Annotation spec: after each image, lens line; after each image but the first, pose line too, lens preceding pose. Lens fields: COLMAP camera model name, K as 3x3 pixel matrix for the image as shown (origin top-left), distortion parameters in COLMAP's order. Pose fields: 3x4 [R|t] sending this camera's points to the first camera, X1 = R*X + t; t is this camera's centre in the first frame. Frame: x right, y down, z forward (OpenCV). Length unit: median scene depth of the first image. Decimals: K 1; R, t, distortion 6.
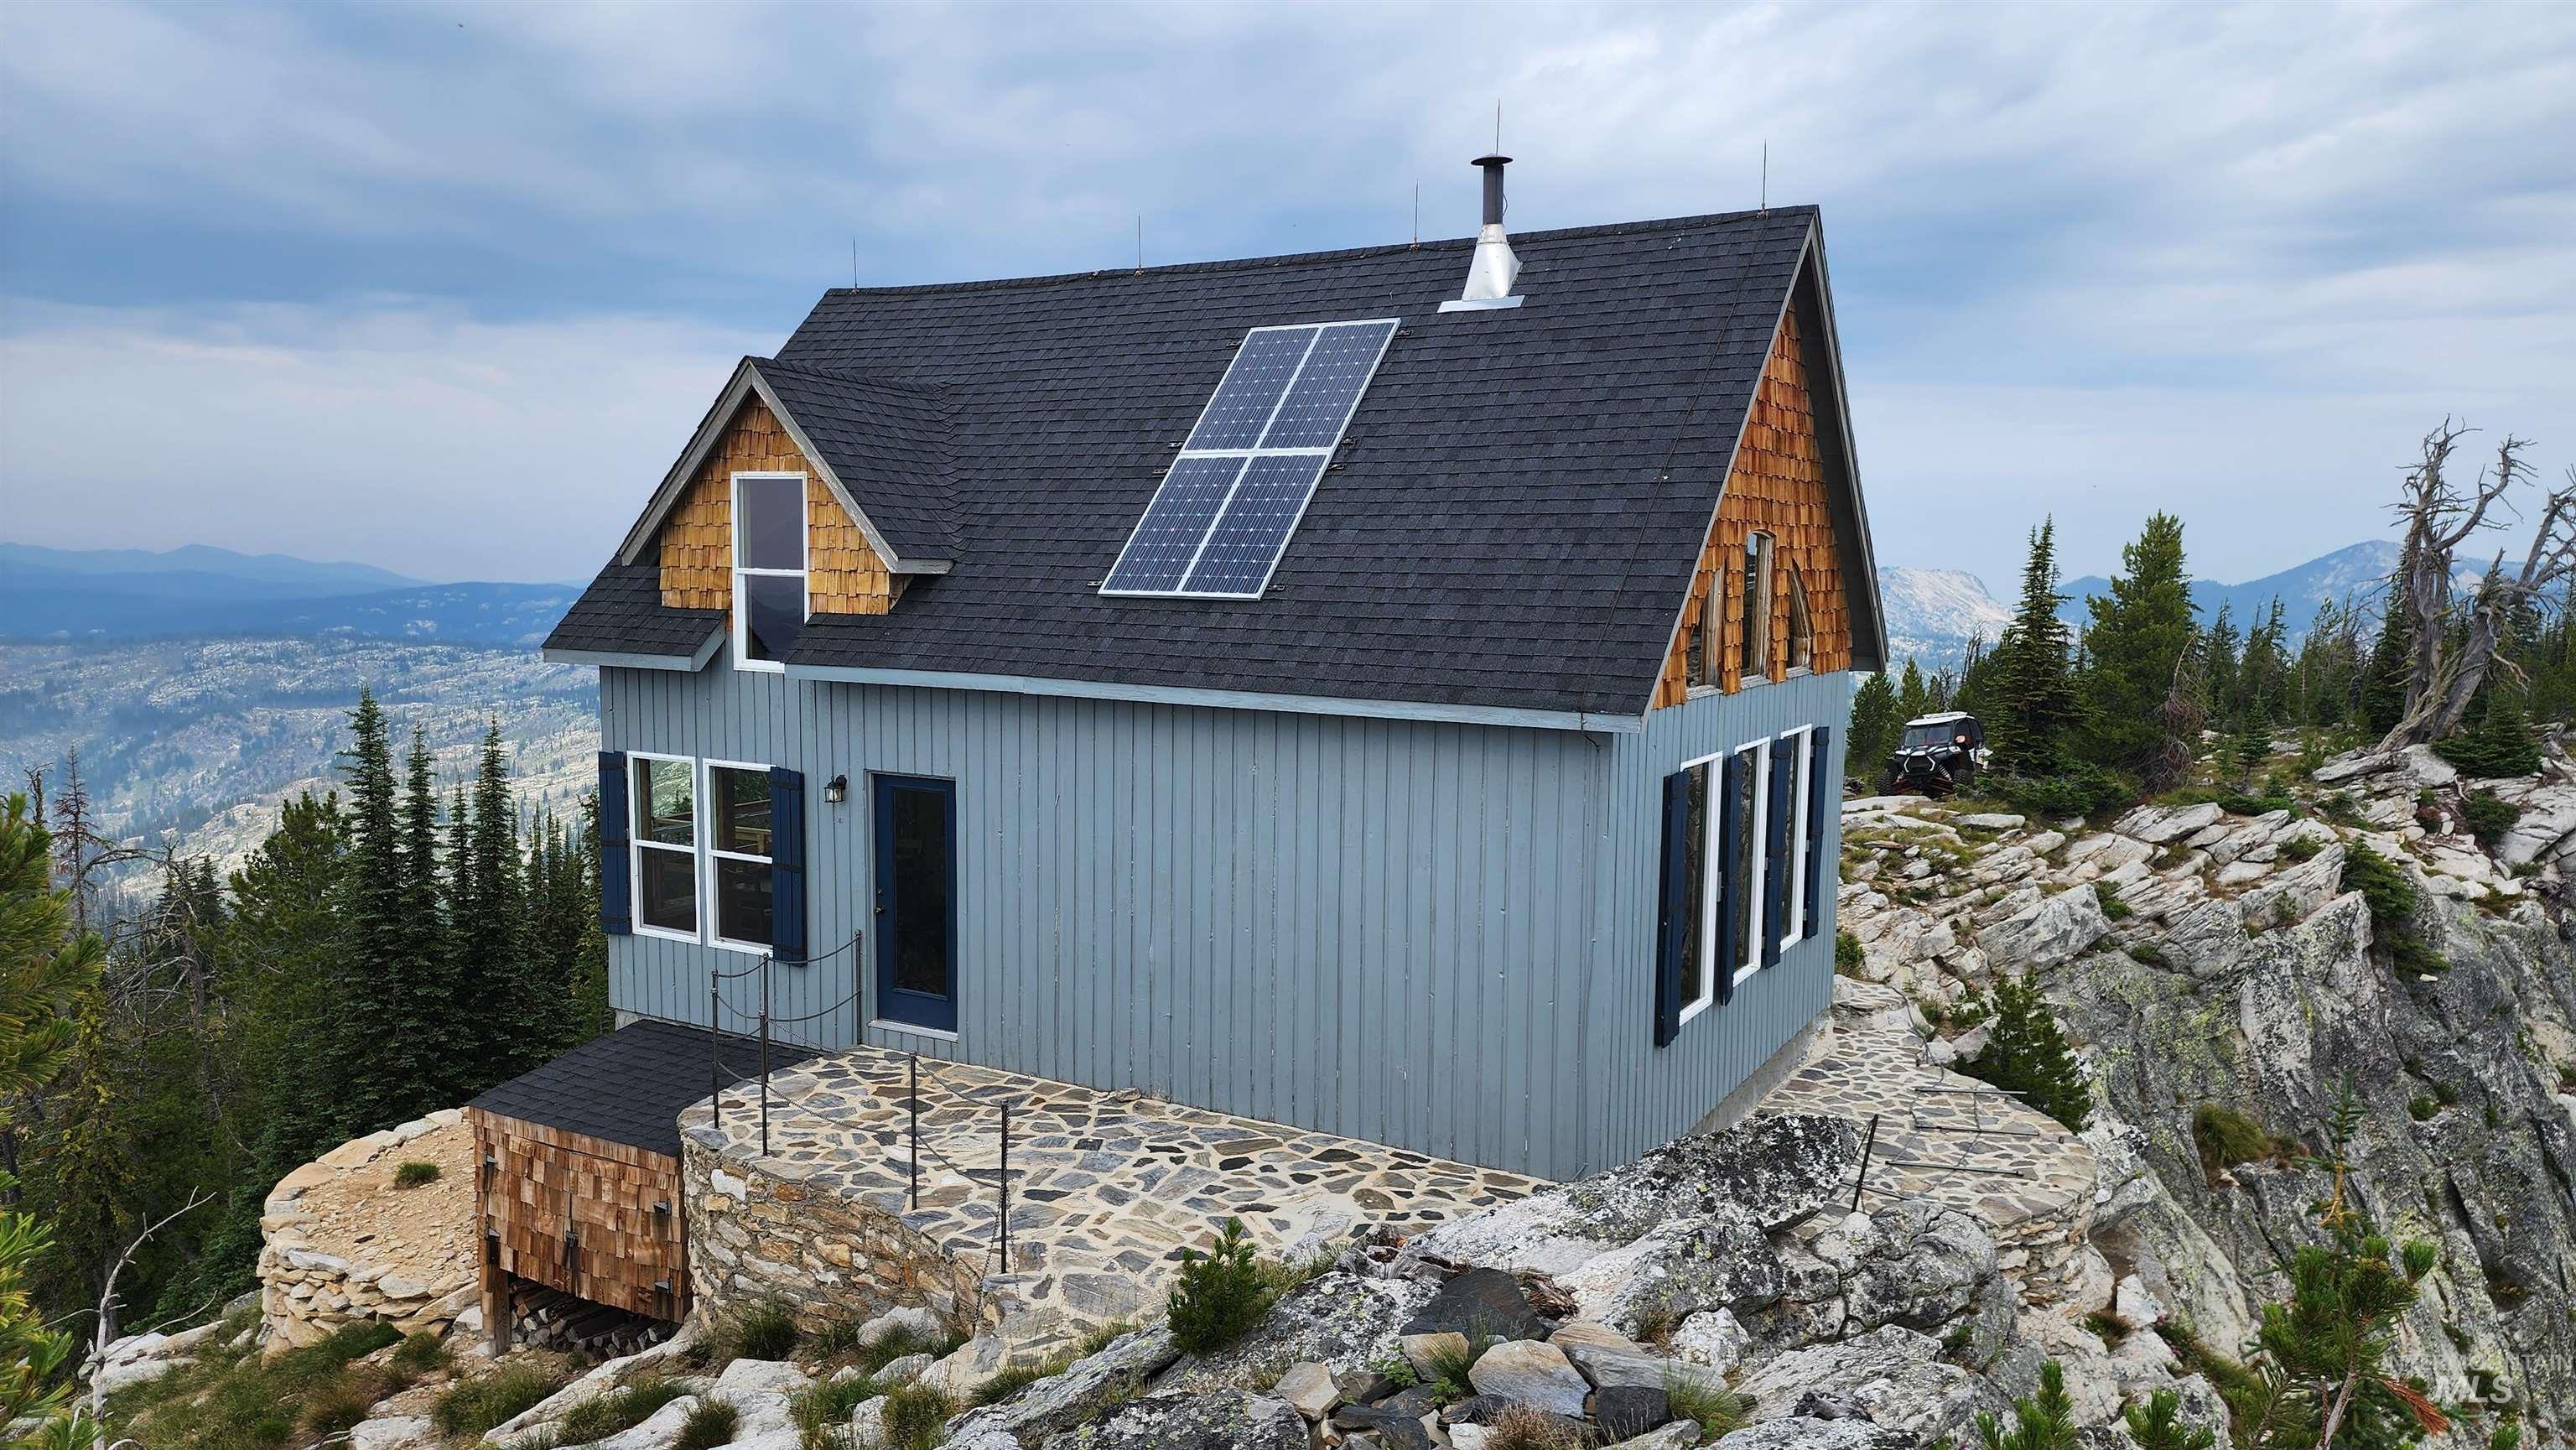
lens RADIAL K [[1501.4, 0, 1327.8], [0, 1501.4, 718.5], [0, 0, 1]] dist [0.061732, -0.034656]
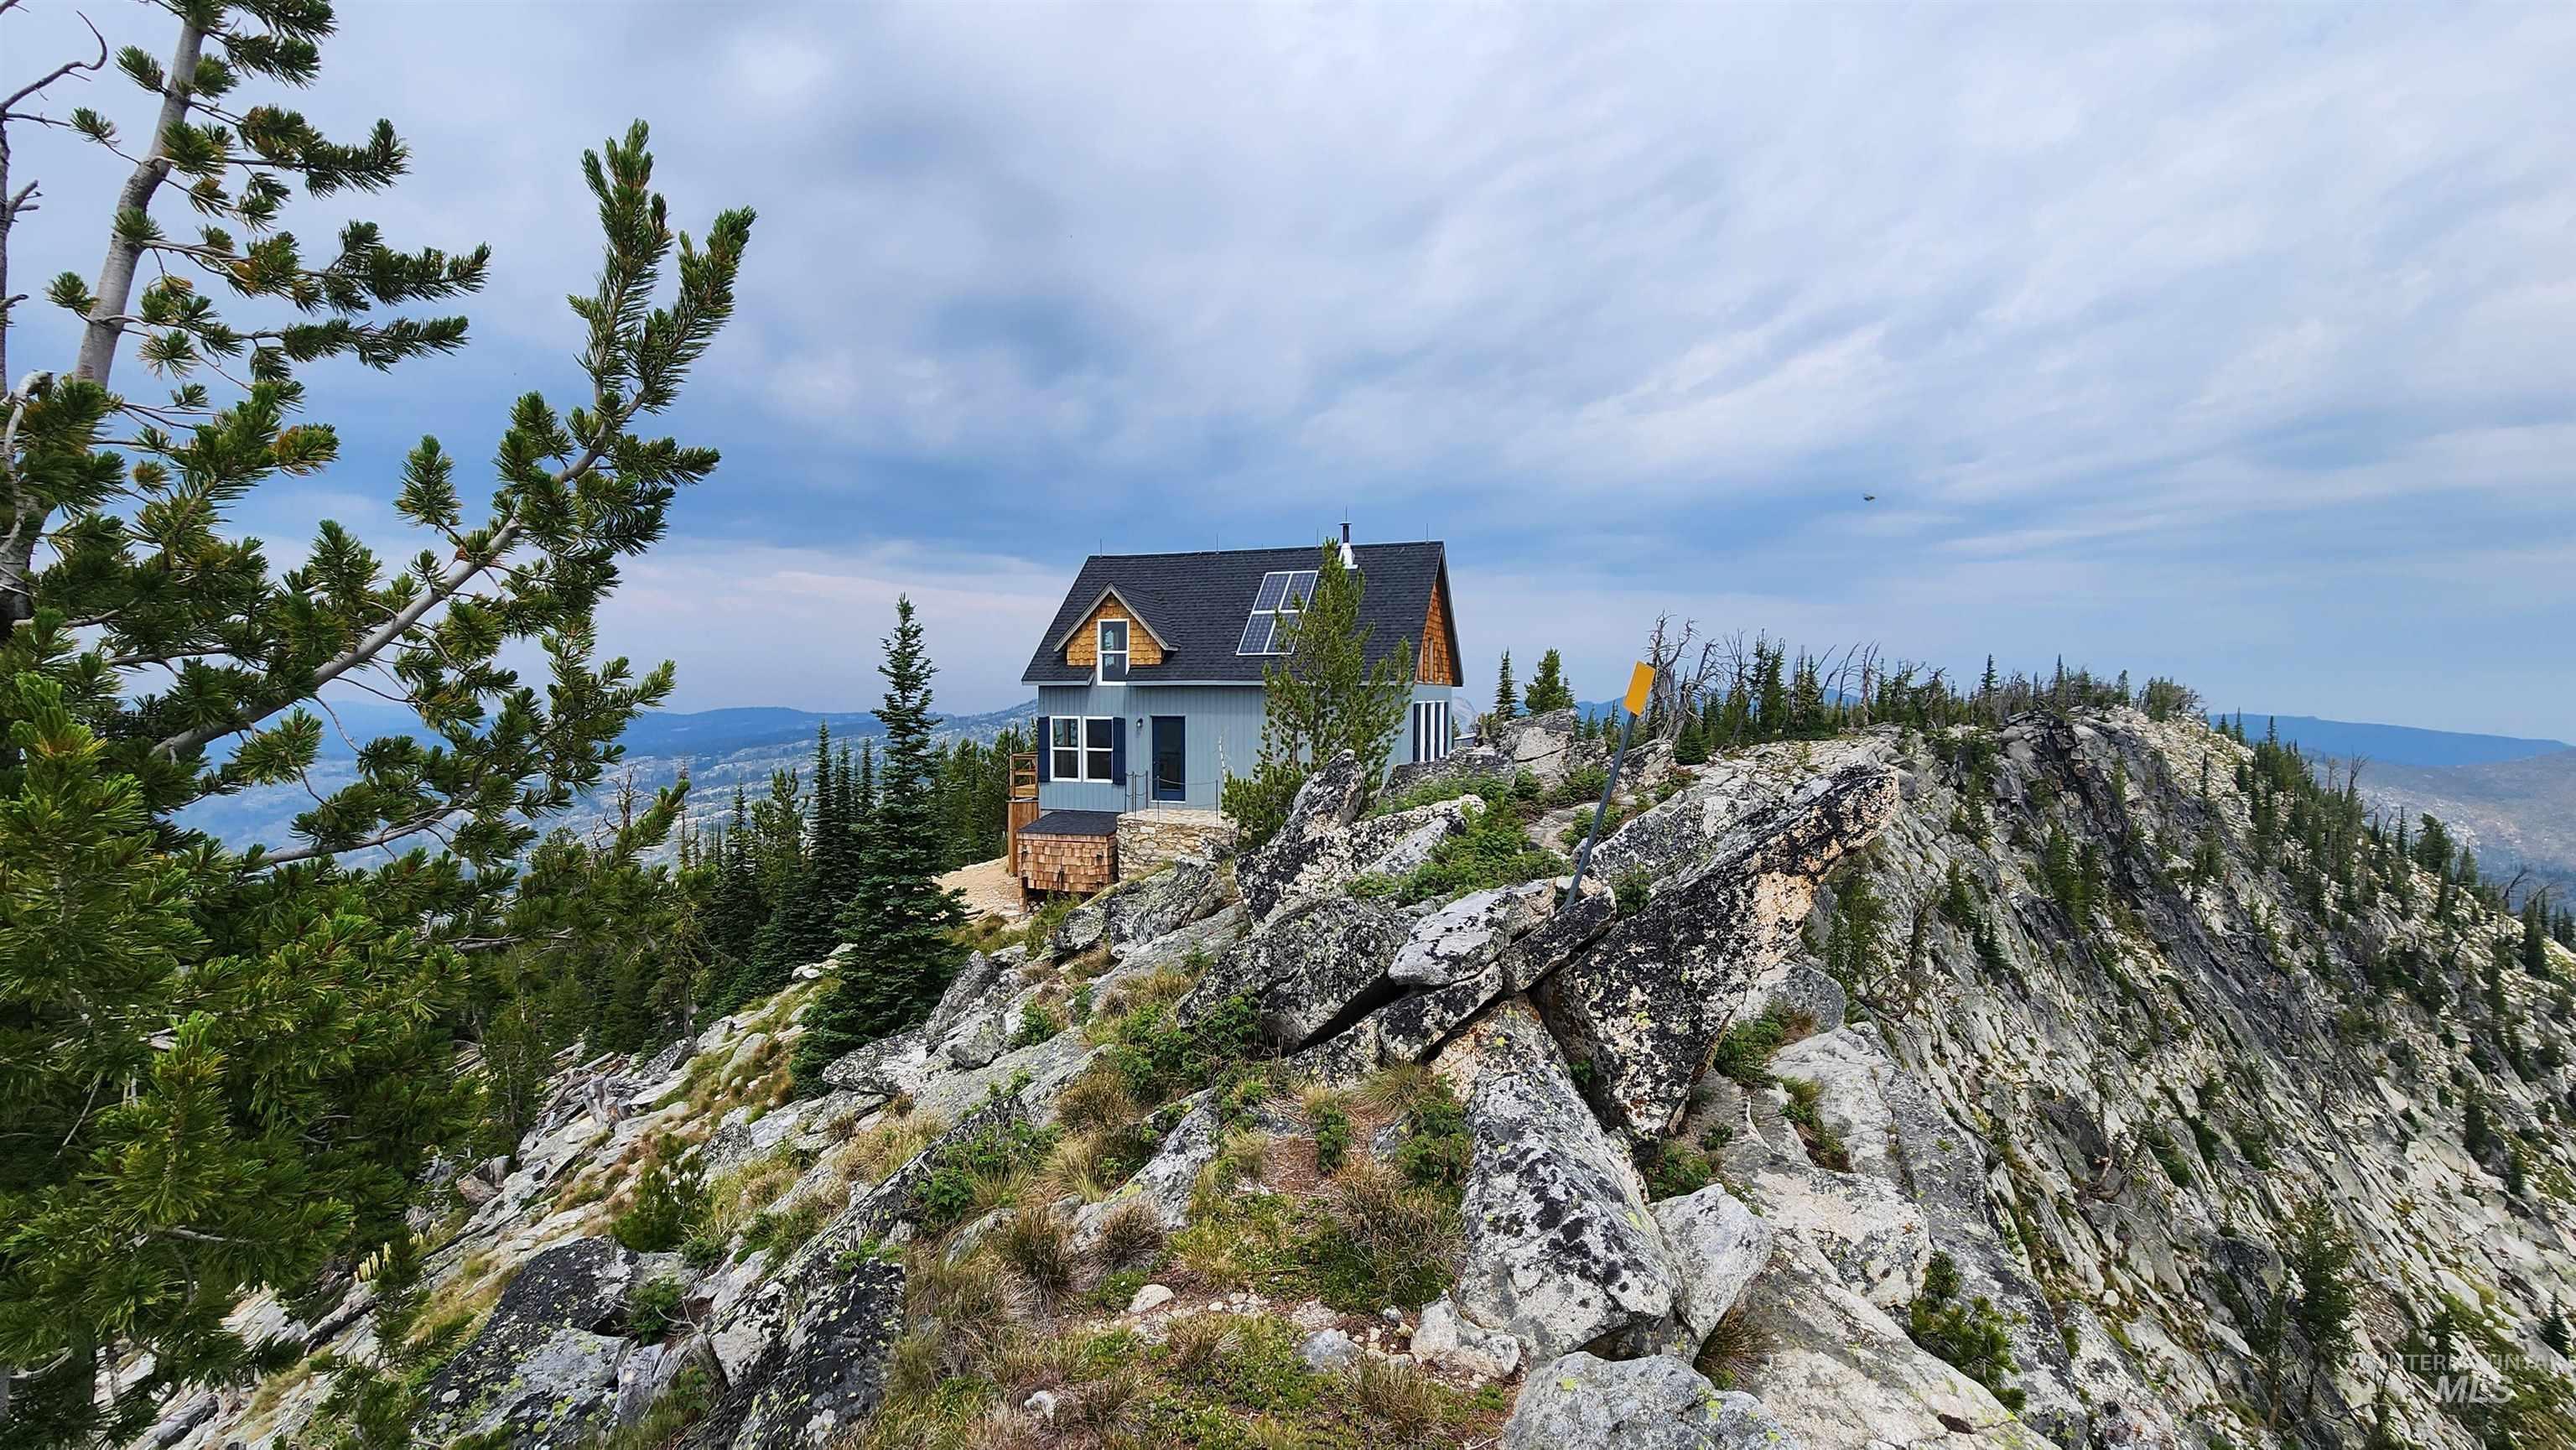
lens RADIAL K [[928.6, 0, 1249.2], [0, 928.6, 722.7], [0, 0, 1]] dist [0.000023, 0.000709]
pose [[0.985388, -0.015435, 0.169626, -0.415442], [0.027910, 0.997056, -0.071412, 0.181021], [-0.168024, 0.075102, 0.982918, -0.837716]]
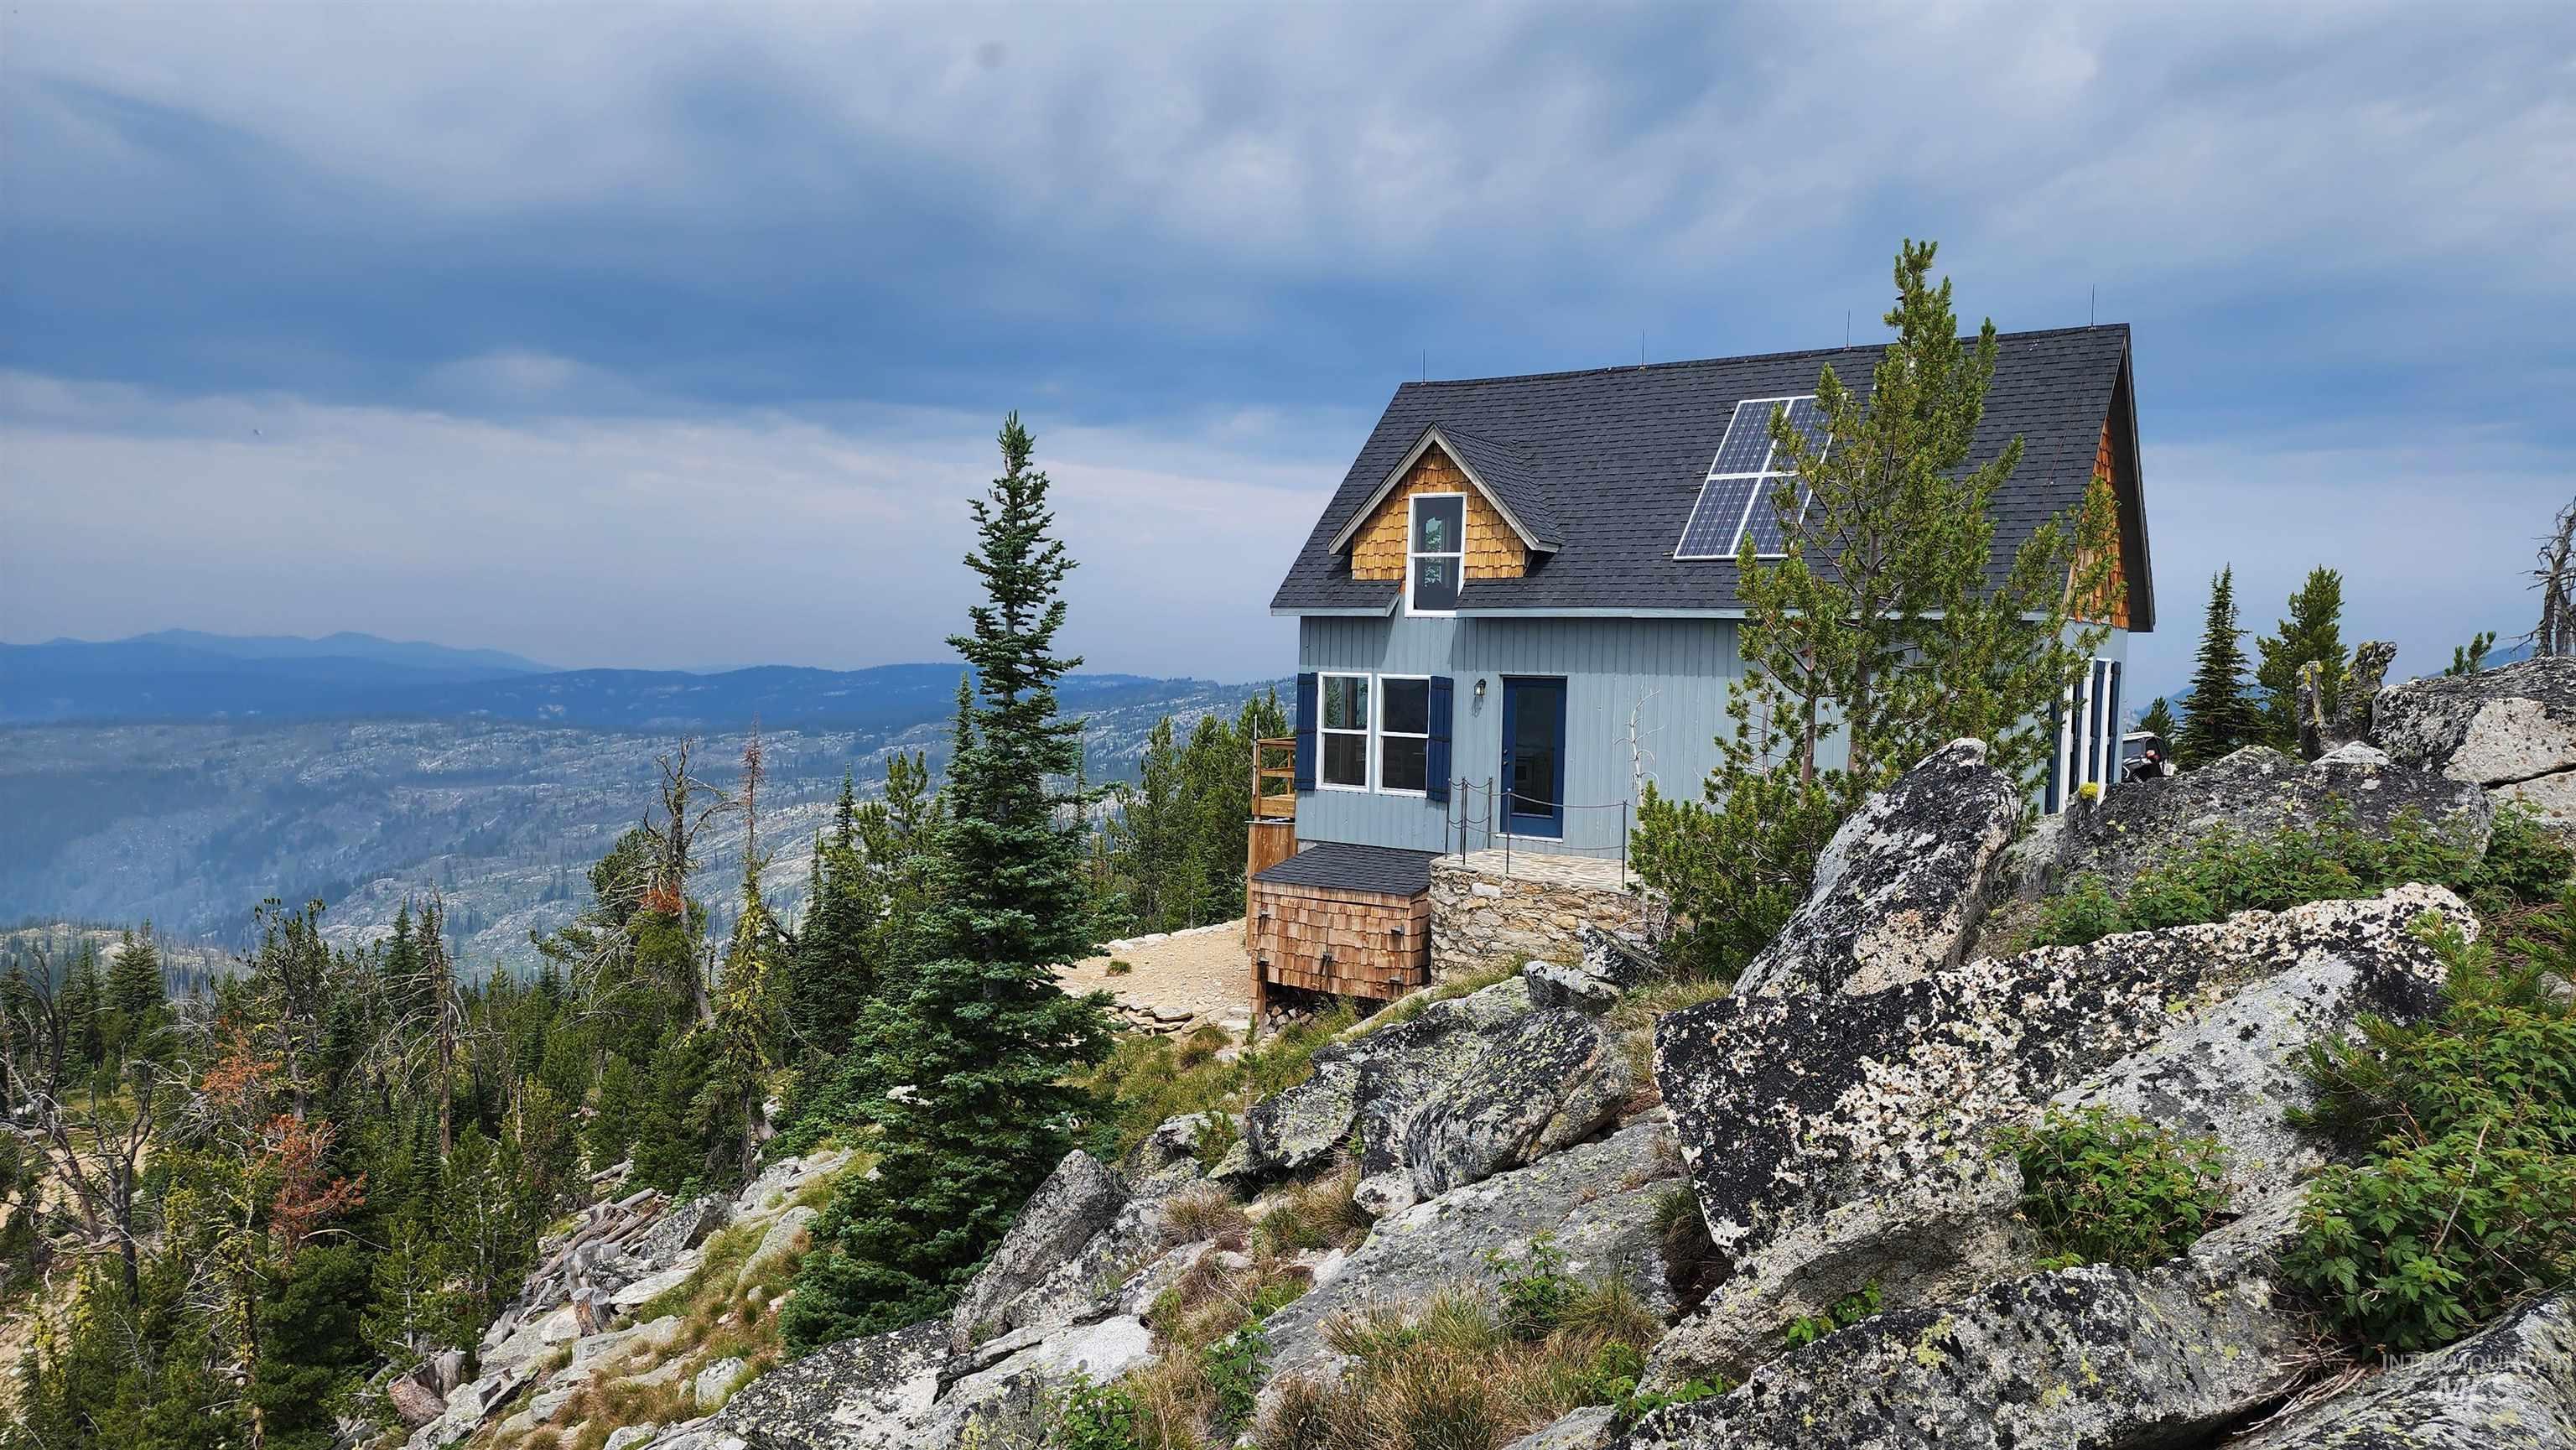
lens RADIAL K [[1501.4, 0, 1325.5], [0, 1501.4, 721.4], [0, 0, 1]] dist [0.061732, -0.034656]
pose [[0.997784, 0.012930, -0.065264, -0.376953], [-0.016838, 0.998075, -0.059696, 0.177337], [0.064366, 0.060662, 0.996081, -0.583184]]
